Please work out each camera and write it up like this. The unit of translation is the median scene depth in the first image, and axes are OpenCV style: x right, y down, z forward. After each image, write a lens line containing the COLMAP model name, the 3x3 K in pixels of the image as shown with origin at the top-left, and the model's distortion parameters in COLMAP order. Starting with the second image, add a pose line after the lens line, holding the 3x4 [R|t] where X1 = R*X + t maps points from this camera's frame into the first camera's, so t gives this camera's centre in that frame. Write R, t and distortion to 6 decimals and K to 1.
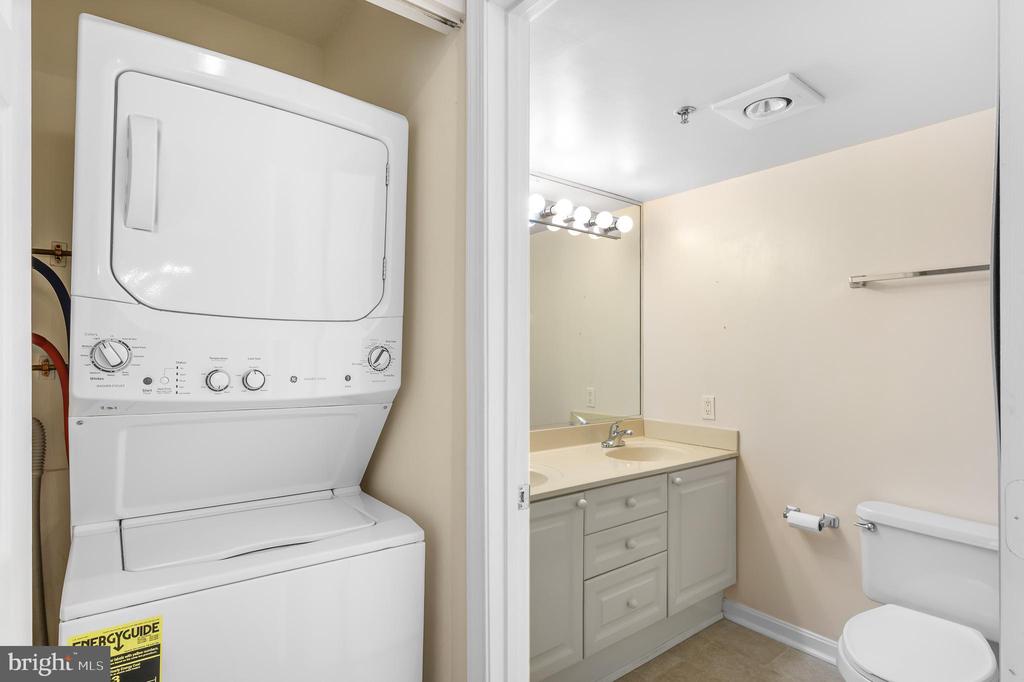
lens RADIAL K [[508.2, 0, 503.6], [0, 508.2, 349.4], [0, 0, 1]] dist [0.002244, 0.000048]
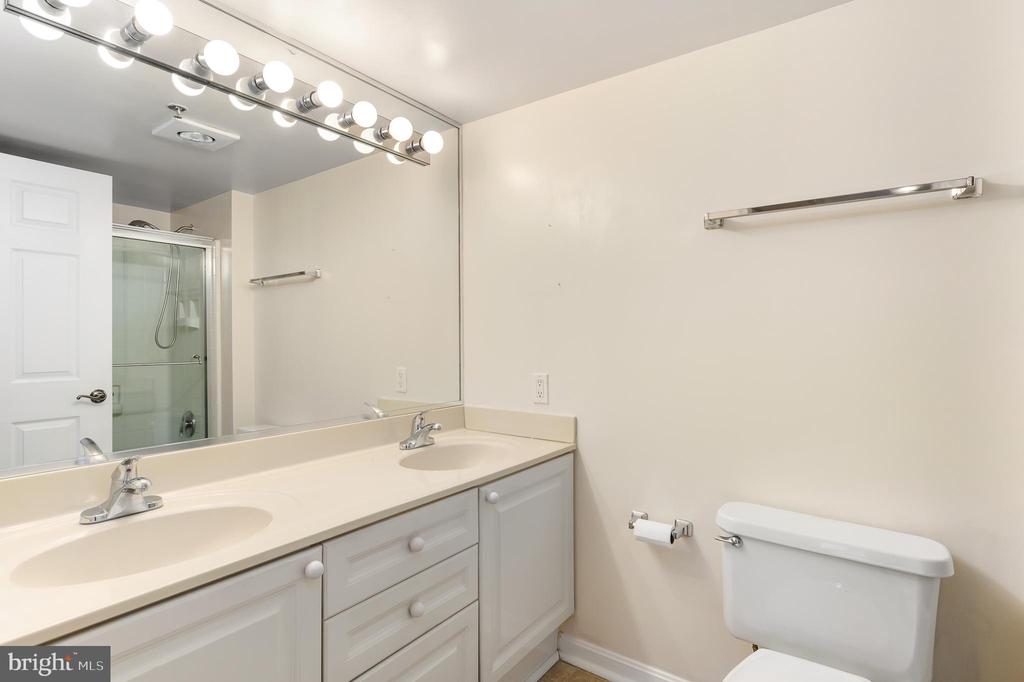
lens RADIAL K [[508.2, 0, 514.6], [0, 508.2, 337.8], [0, 0, 1]] dist [0.002244, 0.000048]
pose [[0.956964, -0.009146, 0.290063, 0.152037], [0.005854, 0.999908, 0.012213, 0.030509], [-0.290148, -0.009989, 0.956930, 0.293626]]
